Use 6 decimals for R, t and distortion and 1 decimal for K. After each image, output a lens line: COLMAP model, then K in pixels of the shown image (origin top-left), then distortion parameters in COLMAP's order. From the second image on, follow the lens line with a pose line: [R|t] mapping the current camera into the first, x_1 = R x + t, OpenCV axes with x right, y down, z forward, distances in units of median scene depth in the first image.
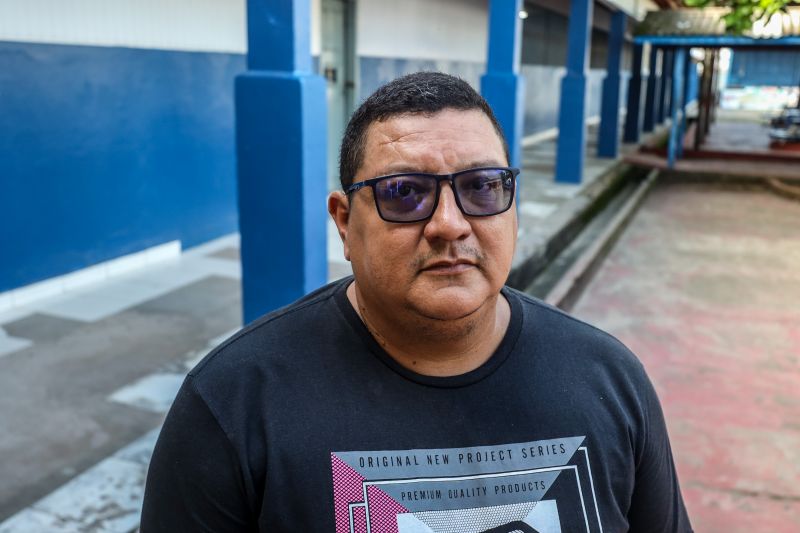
lens RADIAL K [[790.4, 0, 399.6], [0, 790.4, 271.7], [0, 0, 1]] dist [-0.050371, 0.000000]
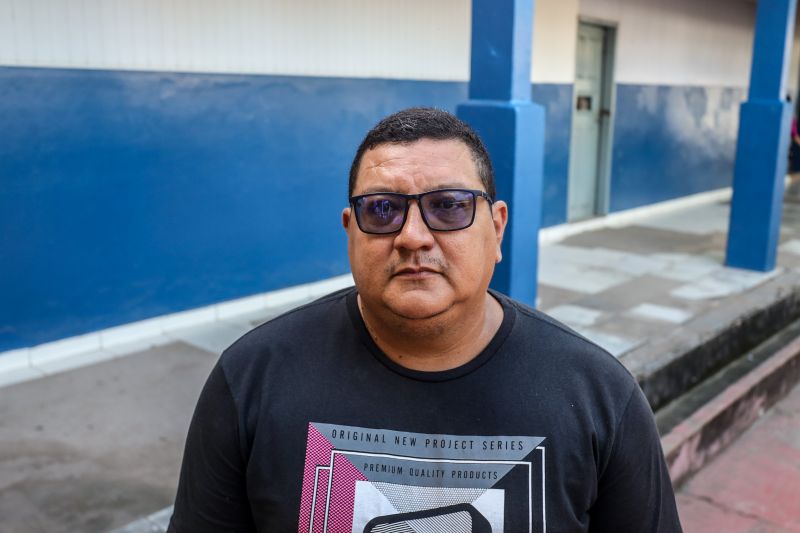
lens RADIAL K [[790.4, 0, 397.3], [0, 790.4, 263.3], [0, 0, 1]] dist [-0.050371, 0.000000]
pose [[0.952746, 0.045378, -0.300360, 0.373117], [-0.058704, 0.997644, -0.035488, 0.020995], [0.298043, 0.051443, 0.953165, -0.114841]]
